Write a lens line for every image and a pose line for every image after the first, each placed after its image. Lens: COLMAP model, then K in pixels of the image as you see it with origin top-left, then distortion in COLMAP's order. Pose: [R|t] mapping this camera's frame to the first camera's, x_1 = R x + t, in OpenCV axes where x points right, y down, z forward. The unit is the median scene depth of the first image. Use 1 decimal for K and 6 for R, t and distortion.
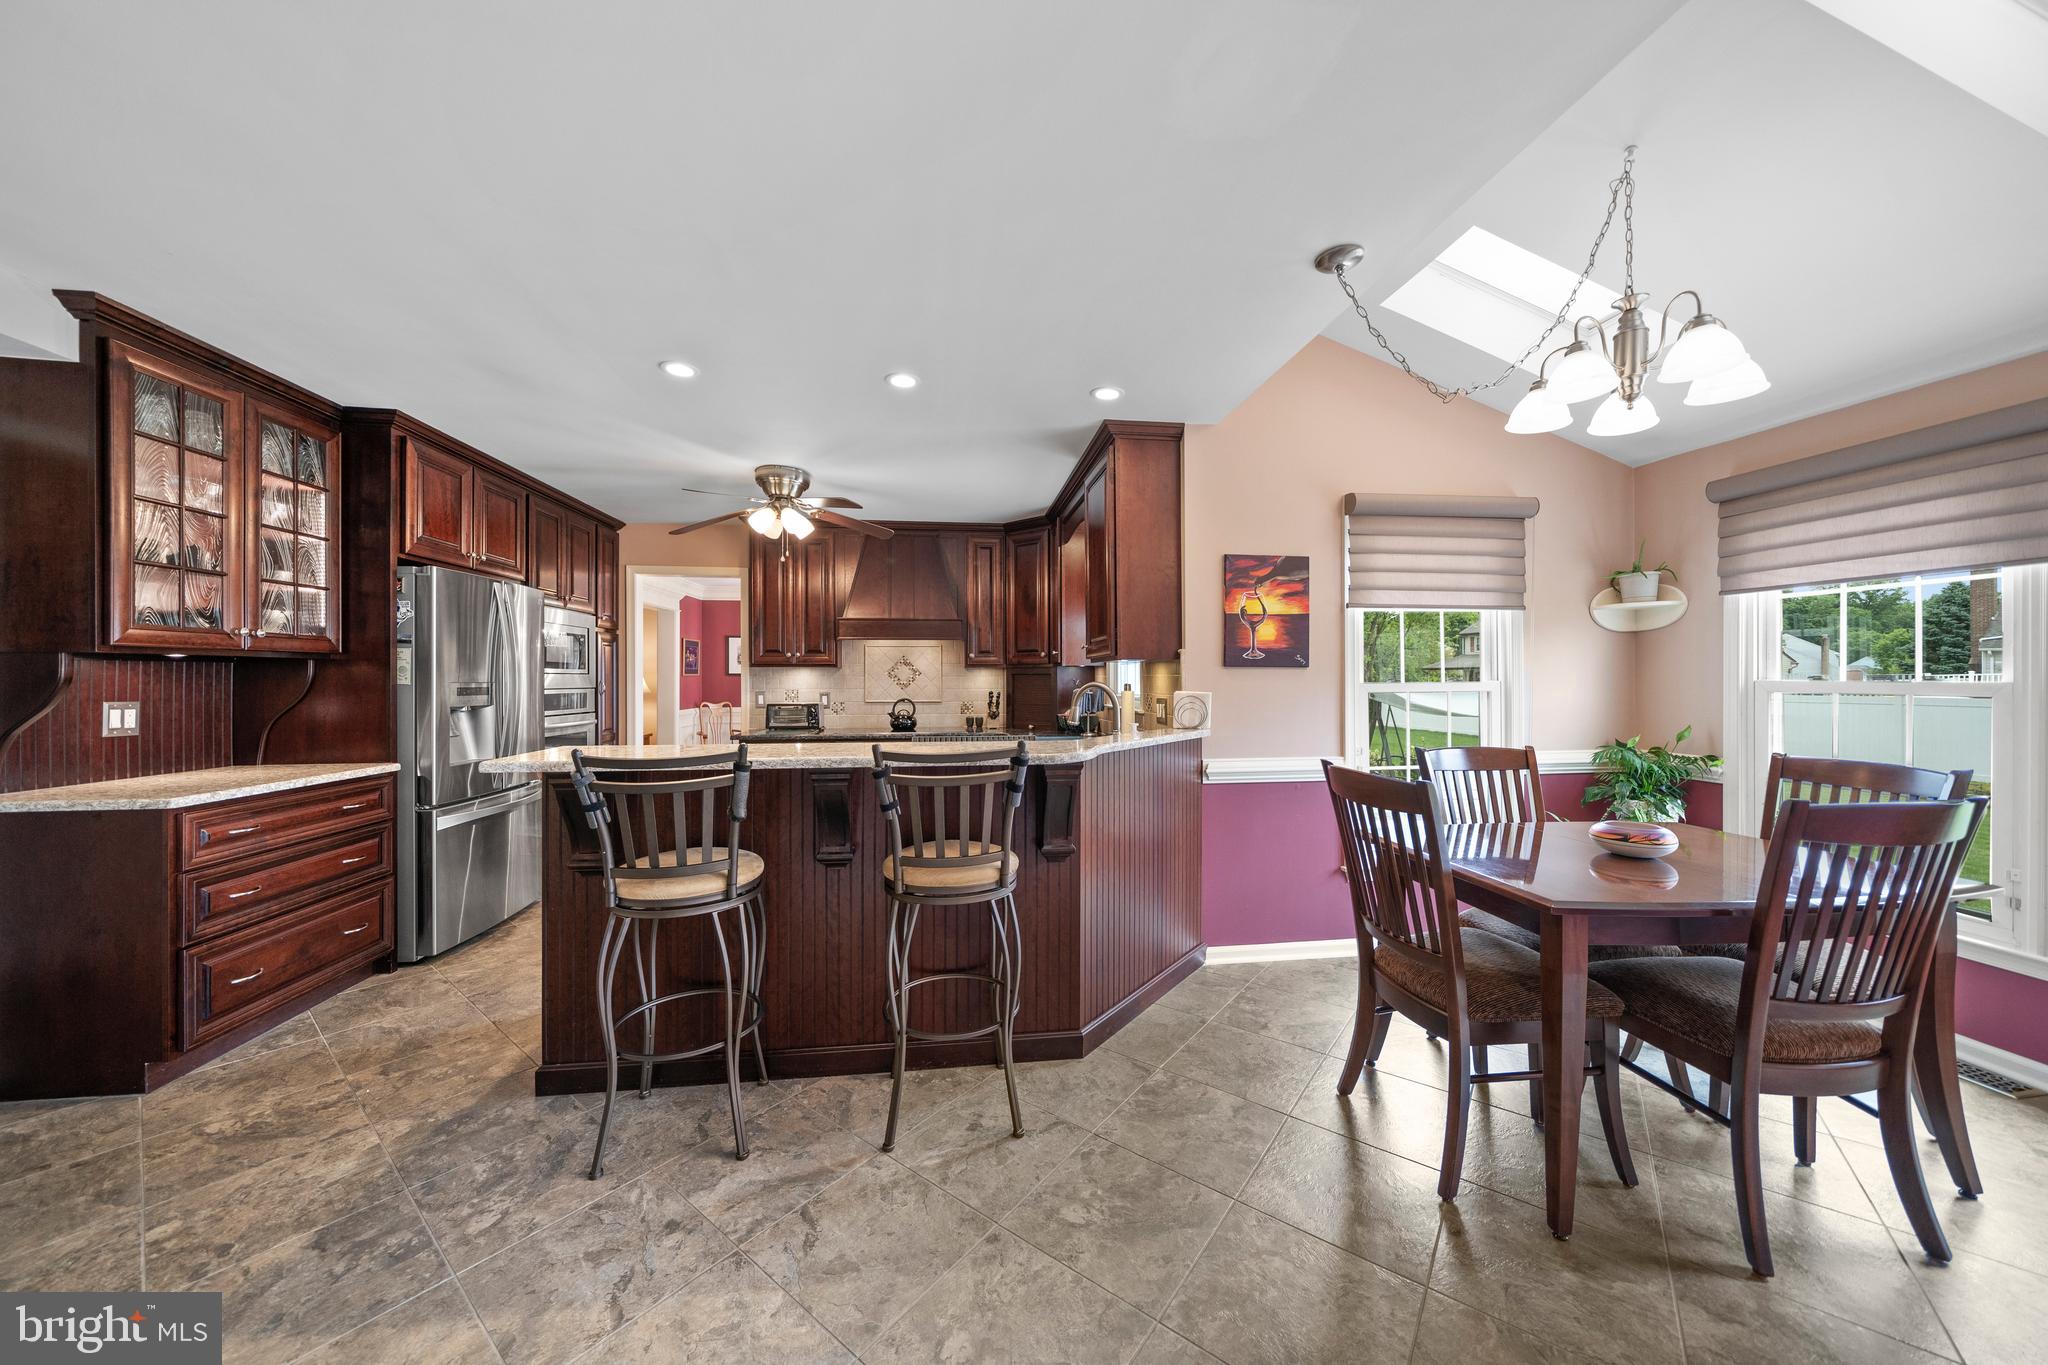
lens RADIAL K [[701.5, 0, 1026.7], [0, 701.5, 678.3], [0, 0, 1]] dist [-0.006213, -0.000119]
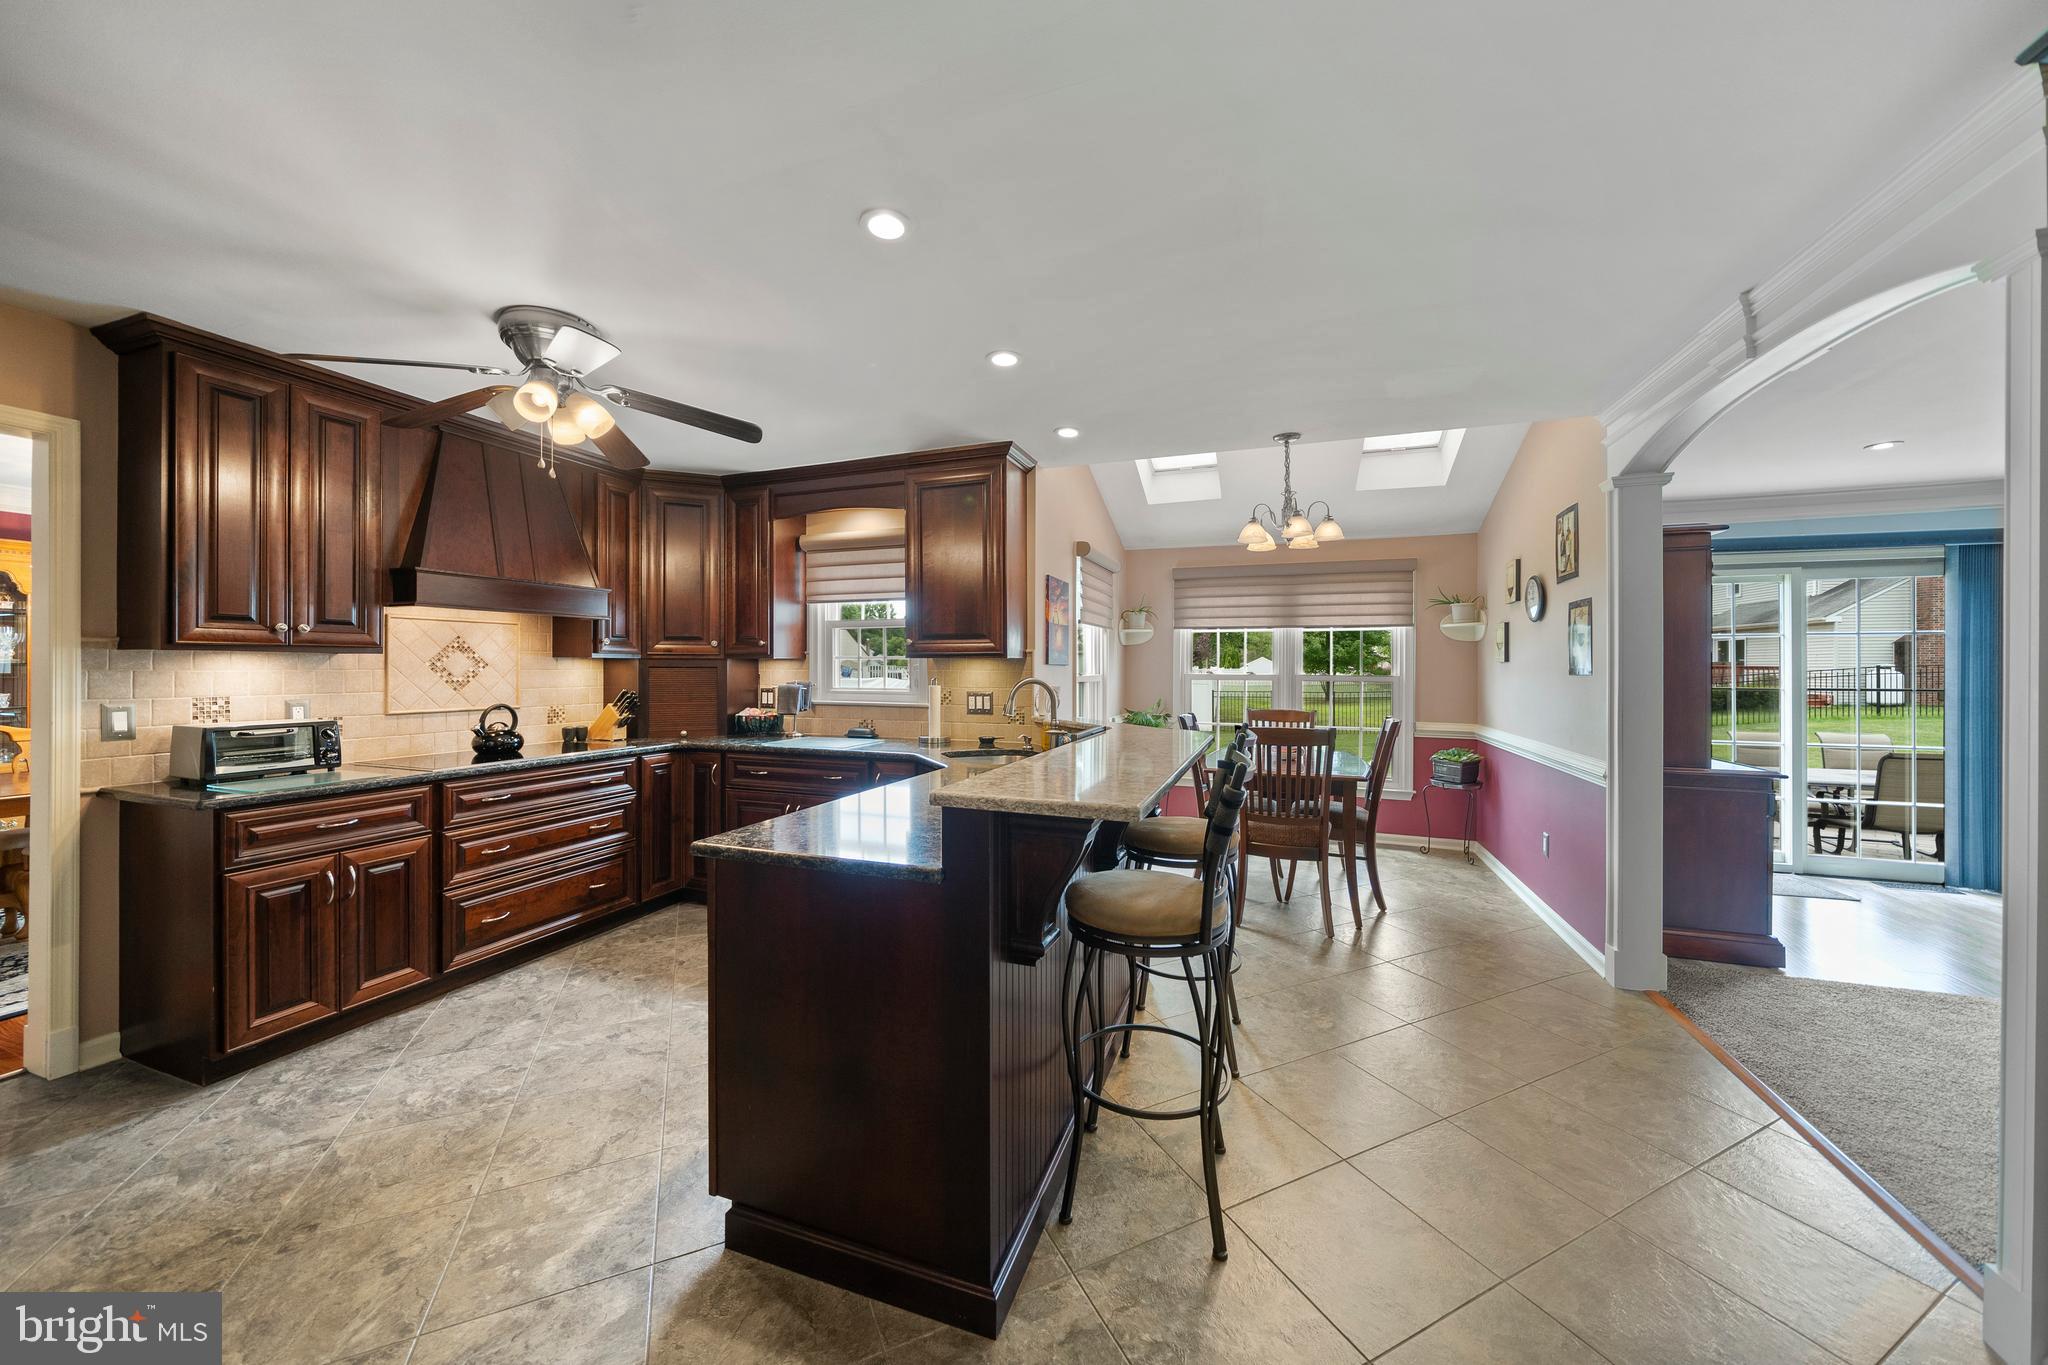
lens RADIAL K [[705.3, 0, 1023.5], [0, 705.3, 668.6], [0, 0, 1]] dist [-0.003781, 0.000186]
pose [[0.457981, 0.002083, 0.888959, -0.846911], [-0.003699, 0.999993, -0.000437, -0.008675], [-0.888954, -0.003088, 0.457986, 0.458619]]
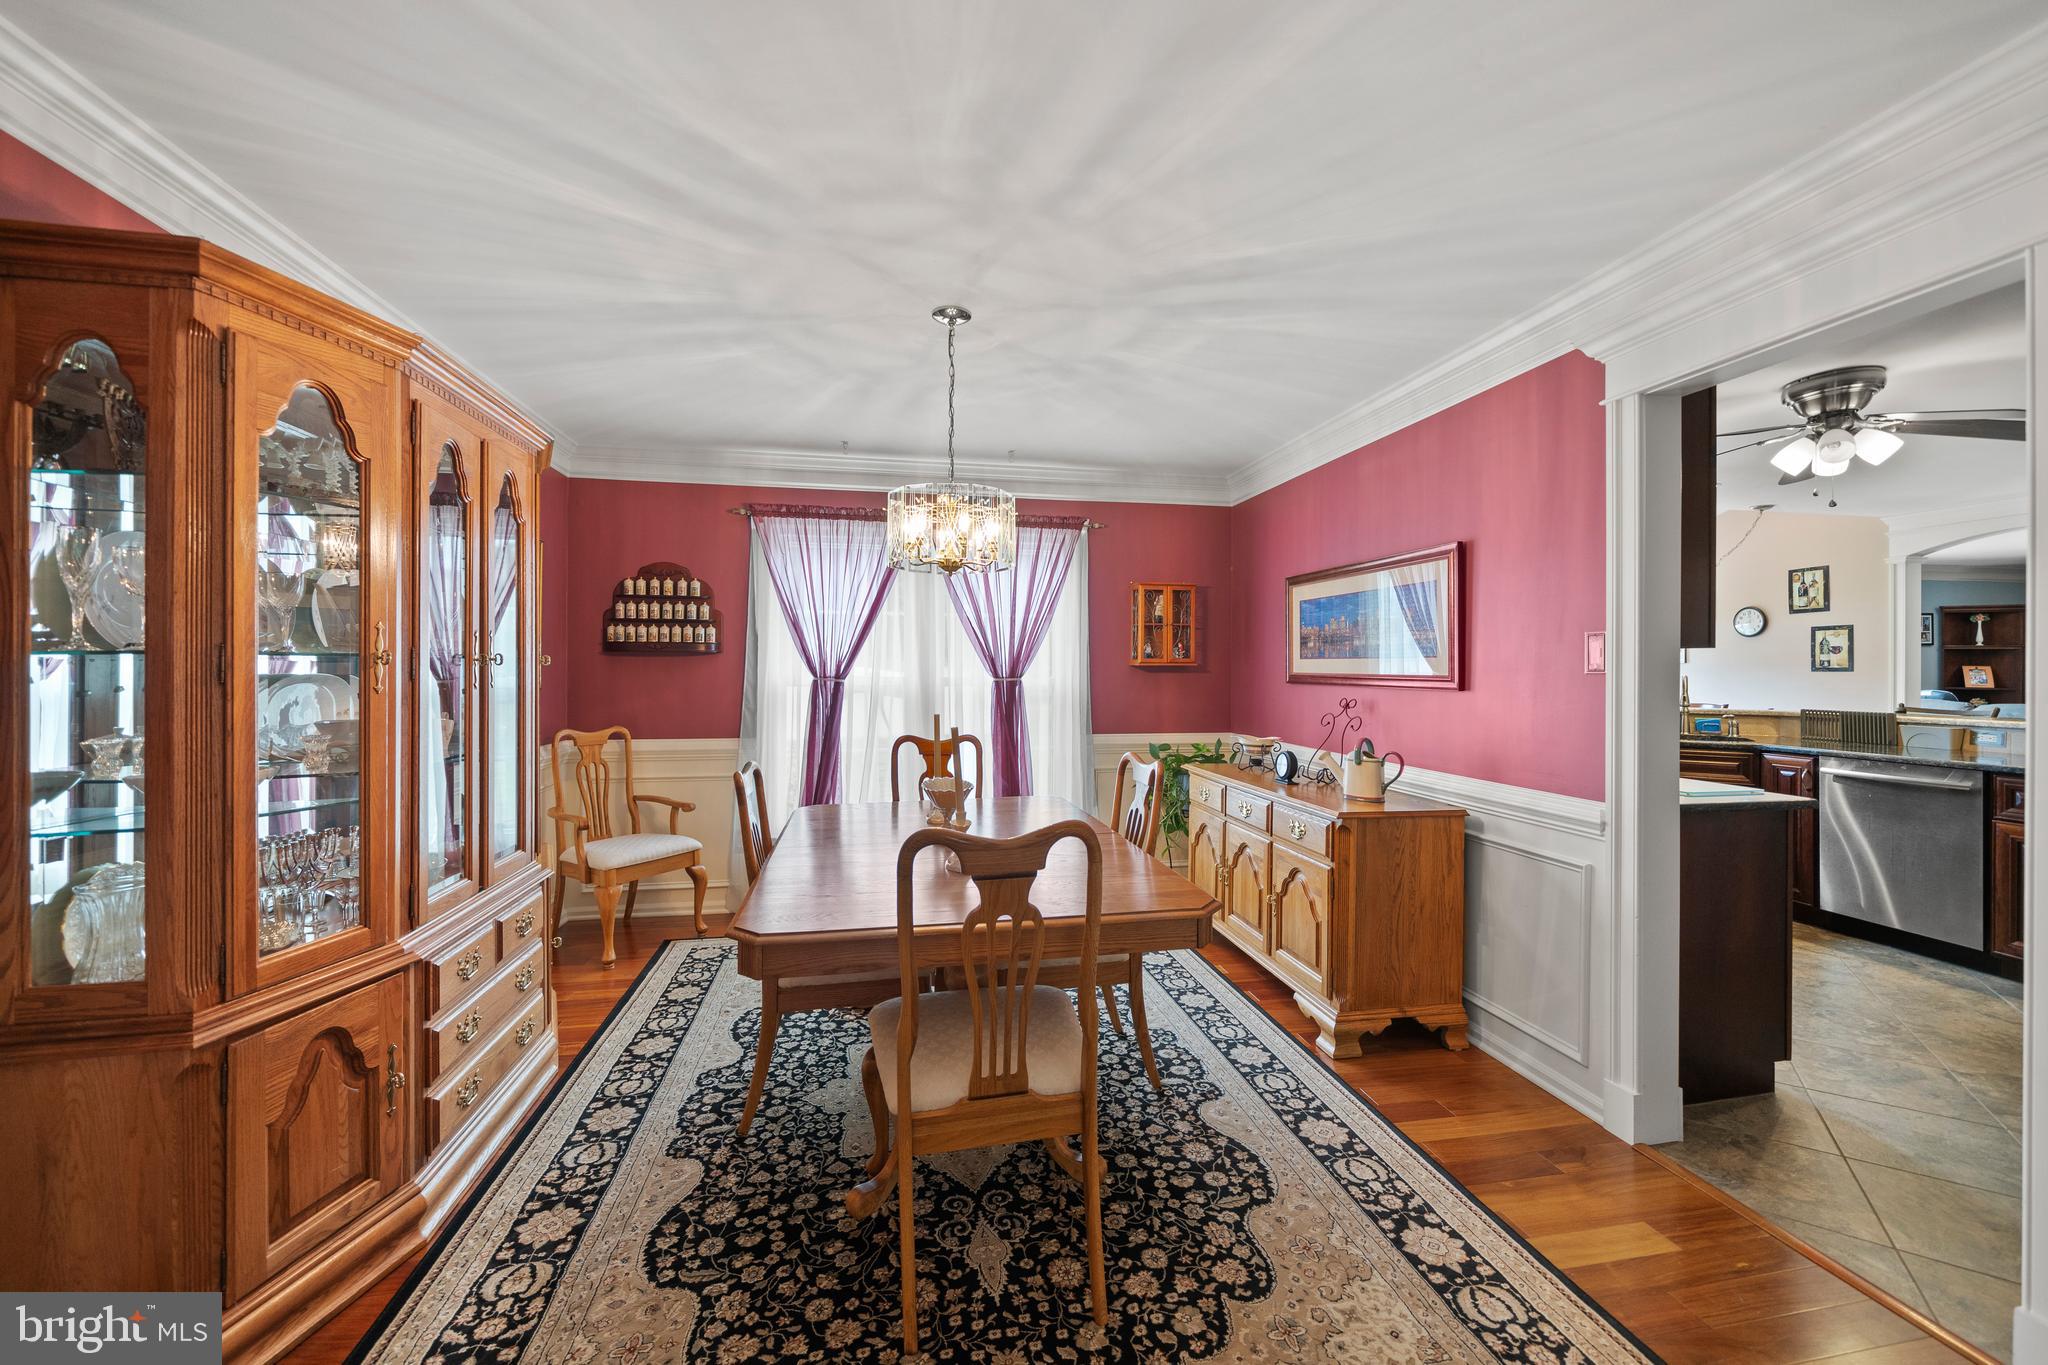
lens RADIAL K [[792.5, 0, 1028.2], [0, 792.5, 666.9], [0, 0, 1]] dist [-0.002012, -0.000268]
pose [[-0.062263, 0.002522, 0.998057, -1.325573], [-0.003200, 0.999991, -0.002727, -0.002476], [-0.998055, -0.003363, -0.062255, 2.260562]]
